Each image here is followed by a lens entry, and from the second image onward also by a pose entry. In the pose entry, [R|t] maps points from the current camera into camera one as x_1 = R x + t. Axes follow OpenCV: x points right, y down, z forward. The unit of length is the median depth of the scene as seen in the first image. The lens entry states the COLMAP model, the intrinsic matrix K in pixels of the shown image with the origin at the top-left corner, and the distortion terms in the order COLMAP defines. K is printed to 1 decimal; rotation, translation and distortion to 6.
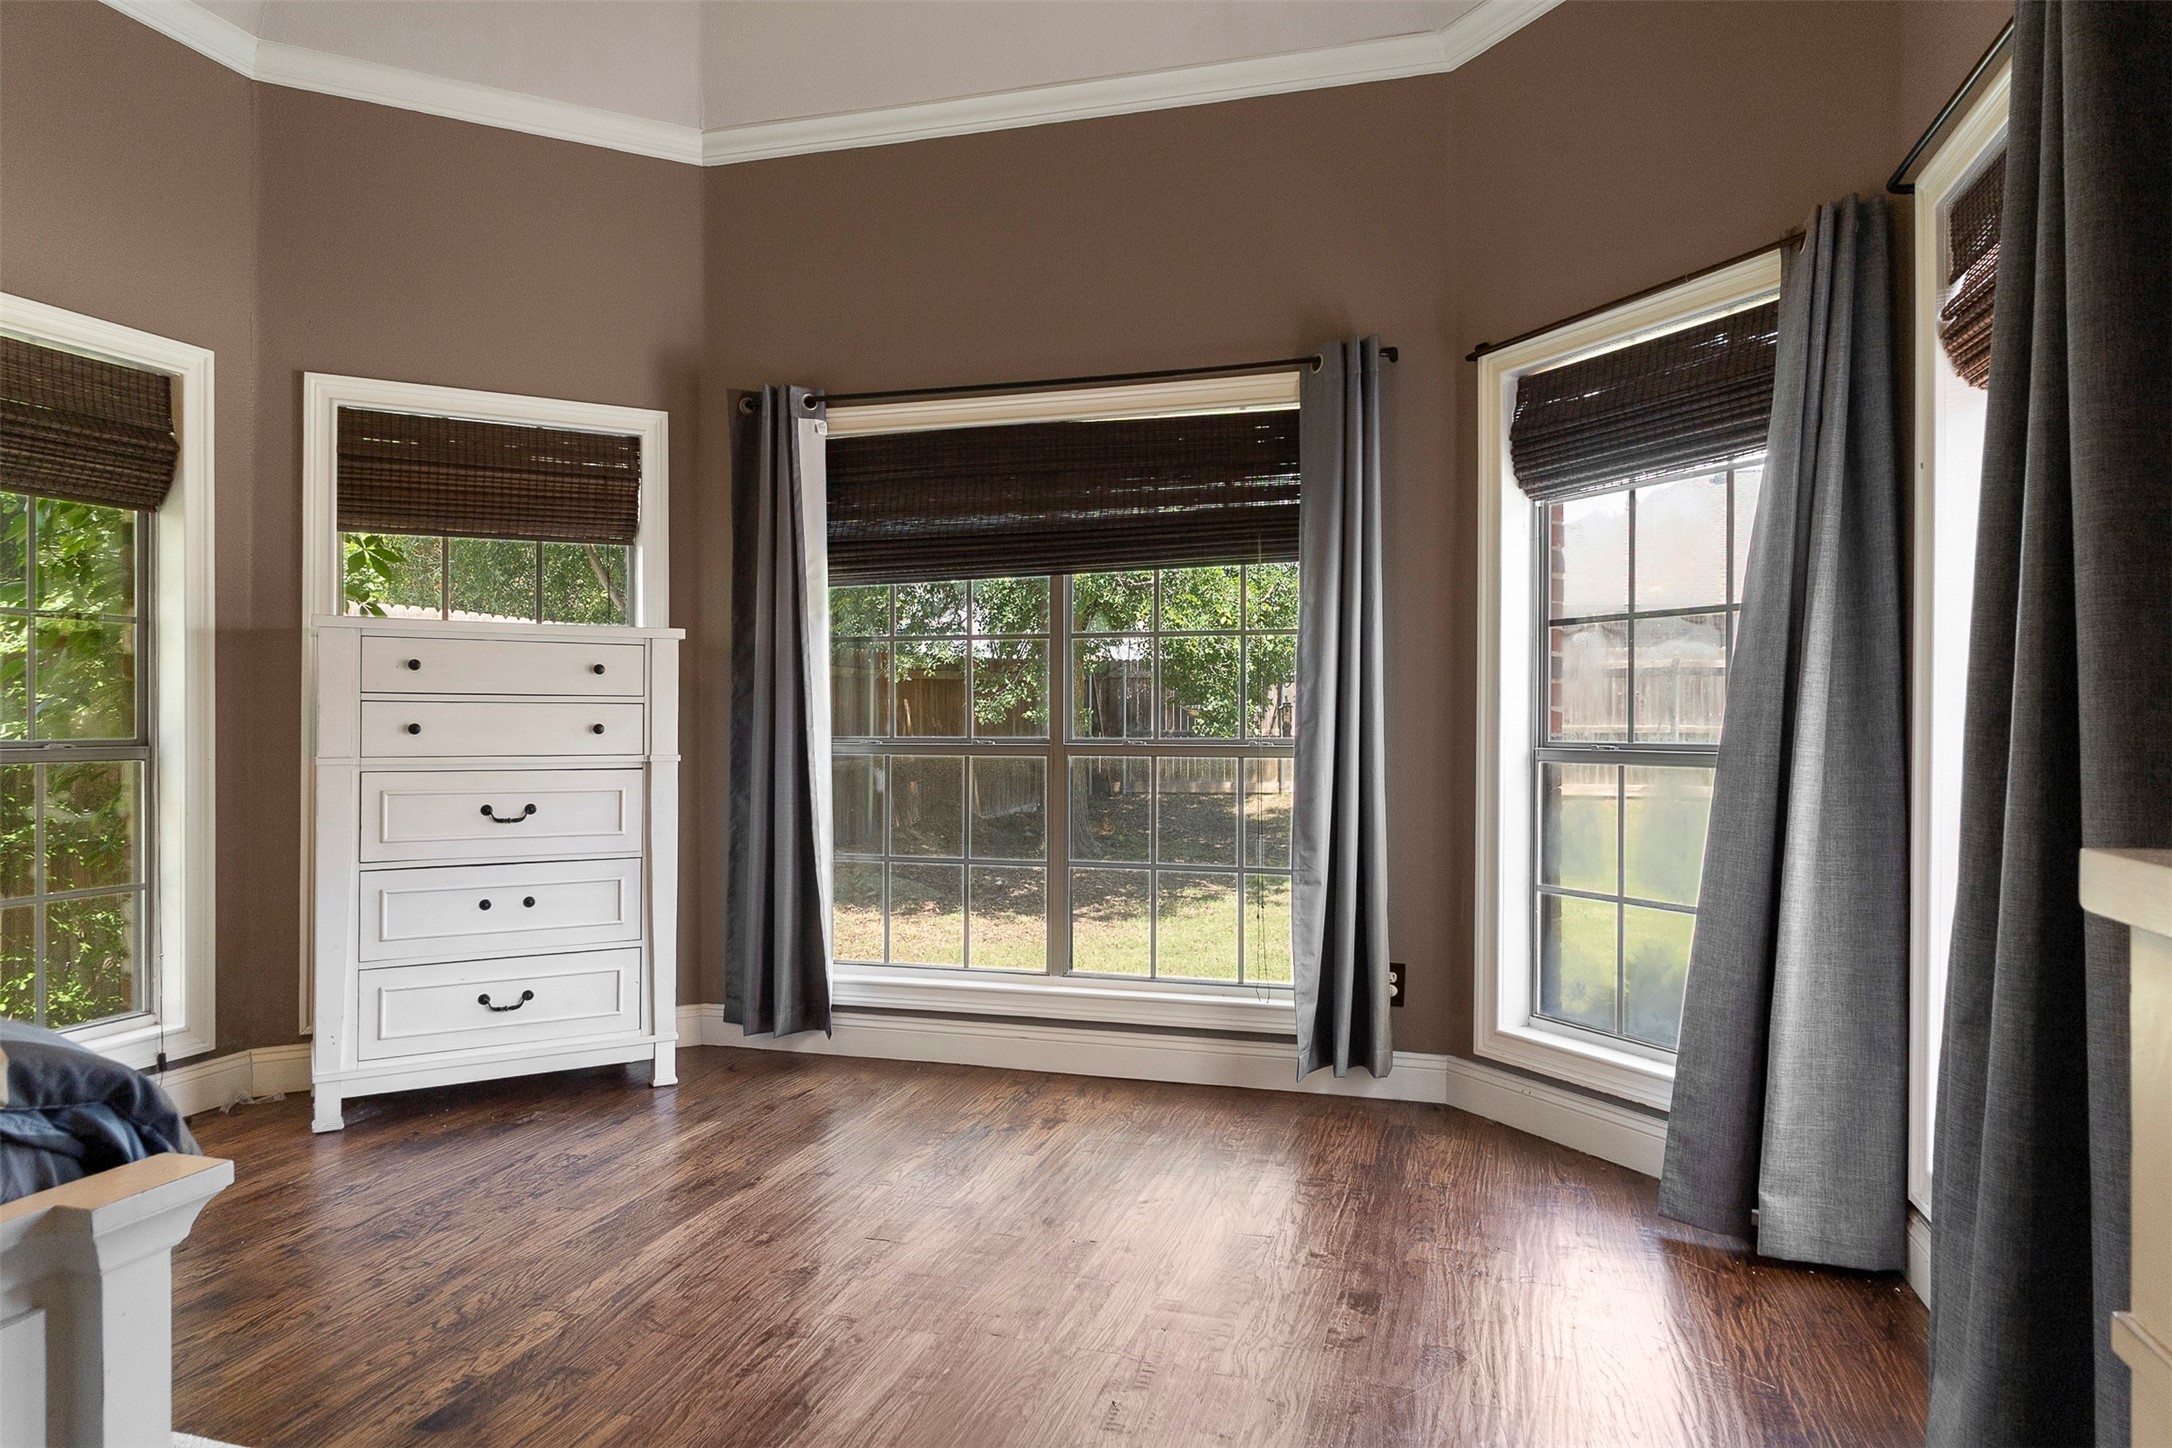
lens RADIAL K [[1348.0, 0, 1088.5], [0, 1348.0, 724.5], [0, 0, 1]] dist [0.010740, -0.007607]
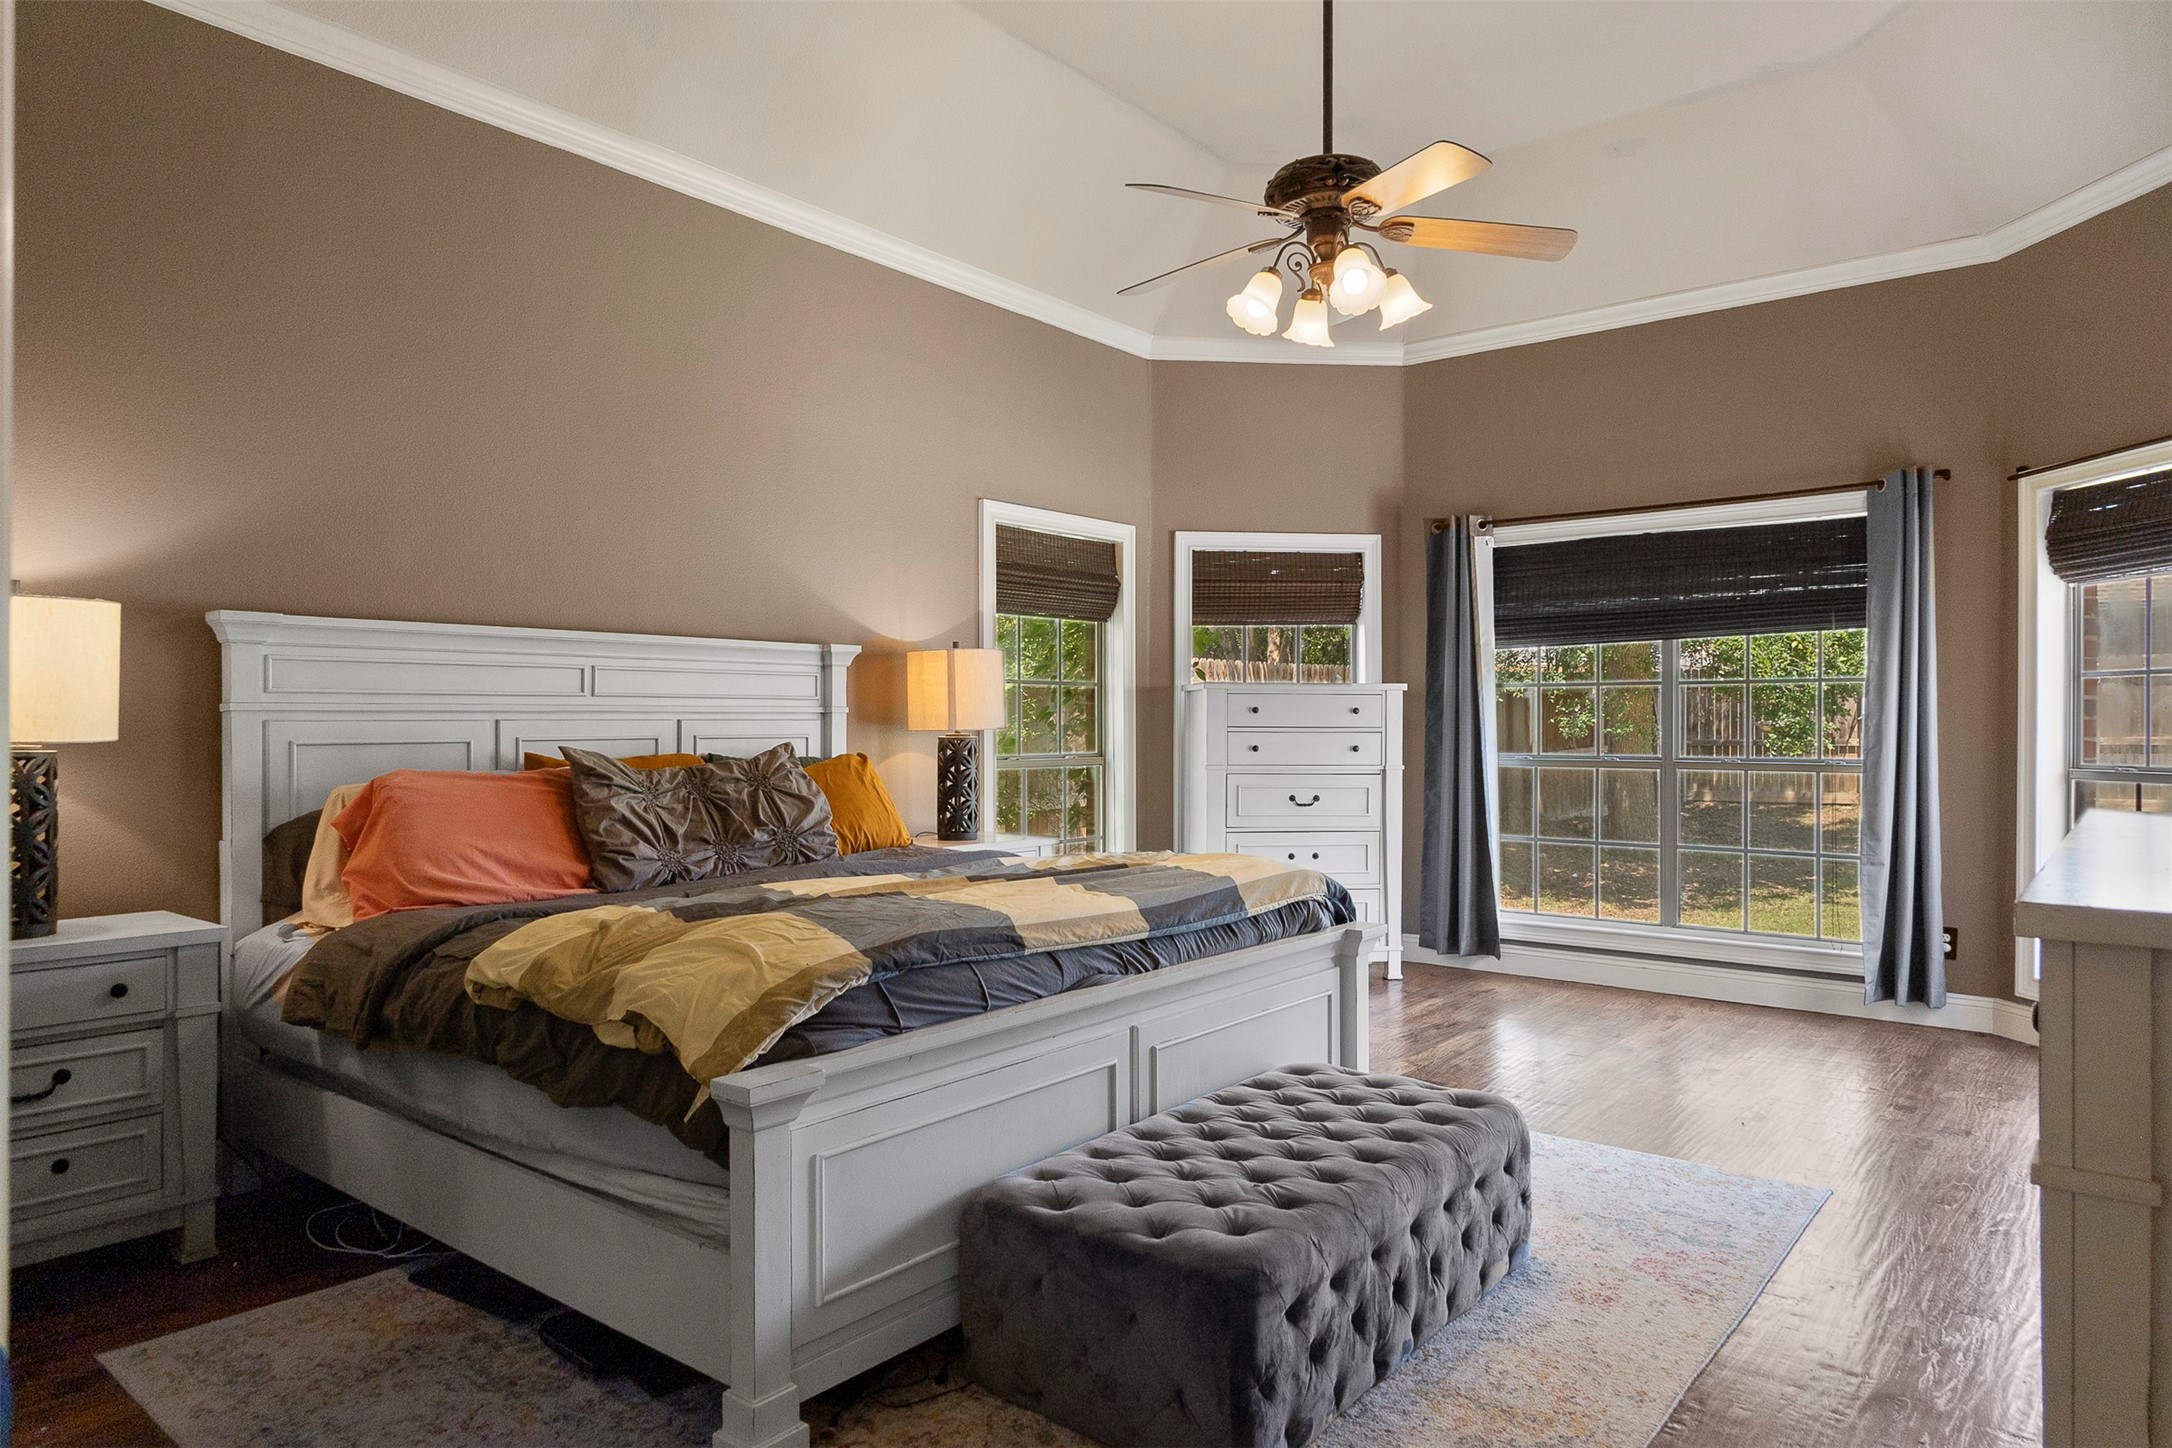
lens RADIAL K [[1348.0, 0, 1080.1], [0, 1348.0, 720.2], [0, 0, 1]] dist [0.010740, -0.007607]
pose [[0.927880, 0.000003, -0.372880, -0.072239], [-0.001900, 0.999987, -0.004719, -0.021322], [0.372875, 0.005087, 0.927868, -0.567635]]
